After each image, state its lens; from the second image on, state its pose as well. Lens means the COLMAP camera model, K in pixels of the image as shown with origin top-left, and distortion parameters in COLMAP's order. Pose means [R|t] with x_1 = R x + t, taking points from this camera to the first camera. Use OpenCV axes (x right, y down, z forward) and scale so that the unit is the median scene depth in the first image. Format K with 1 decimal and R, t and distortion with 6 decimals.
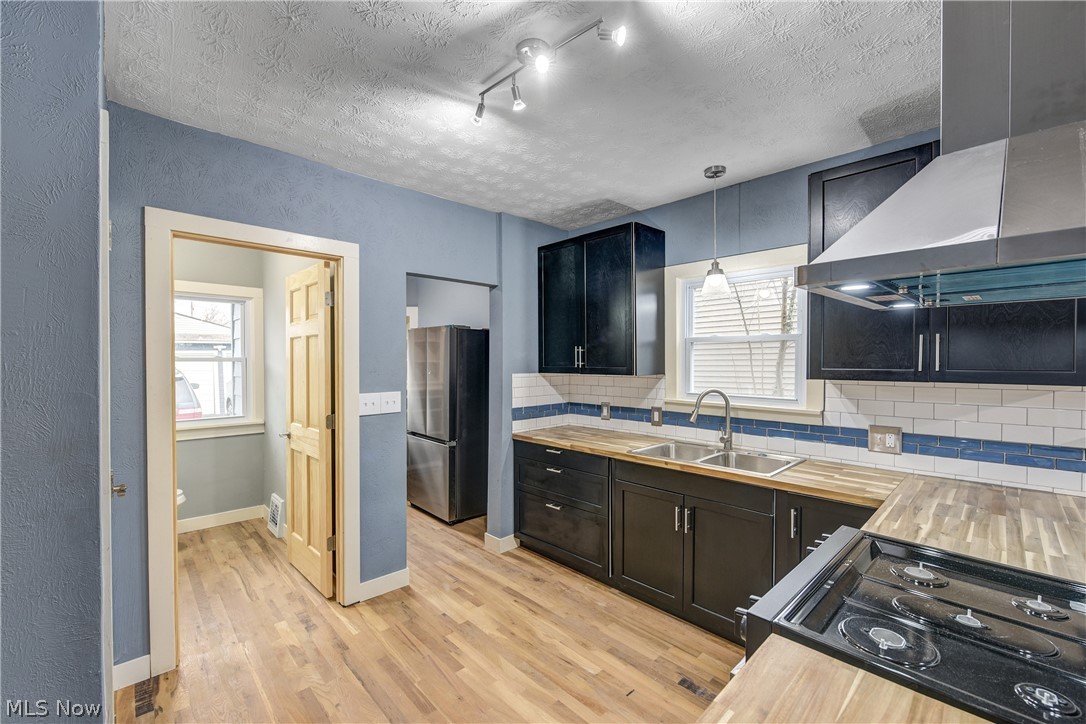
lens RADIAL K [[452.4, 0, 546.5], [0, 452.4, 364.0], [0, 0, 1]] dist [-0.012287, 0.000149]
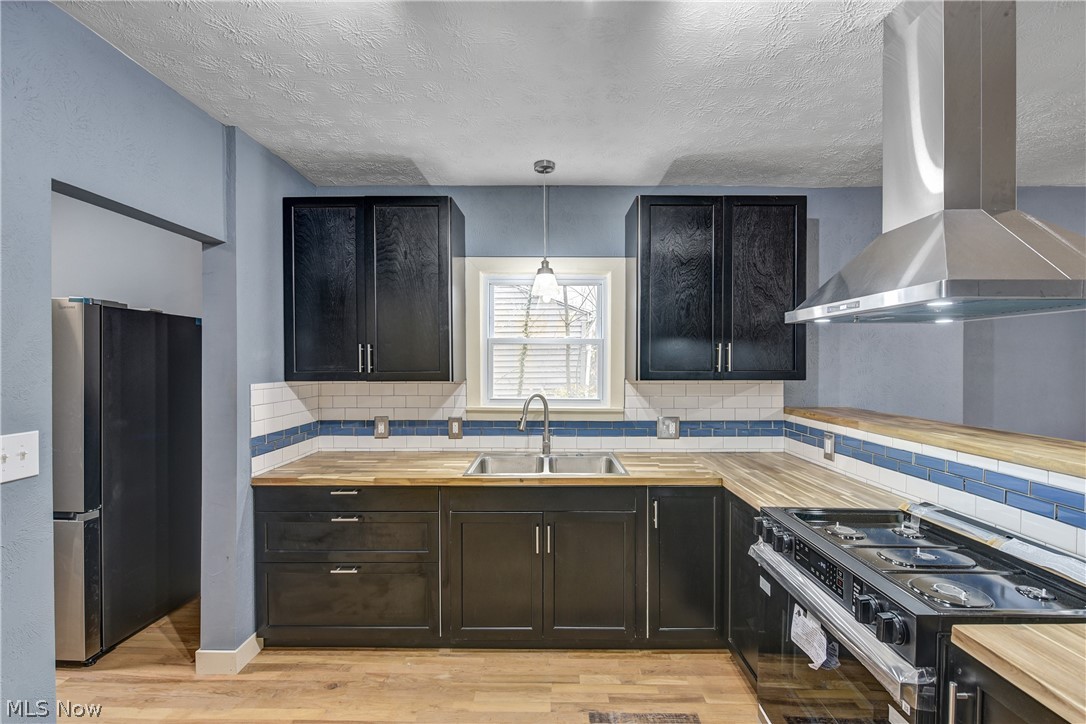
lens RADIAL K [[452.4, 0, 543.1], [0, 452.4, 363.6], [0, 0, 1]] dist [-0.012287, 0.000149]
pose [[0.693331, -0.002274, 0.720616, -0.283973], [0.004529, 0.999989, -0.001202, -0.005572], [-0.720605, 0.004097, 0.693334, 0.298912]]
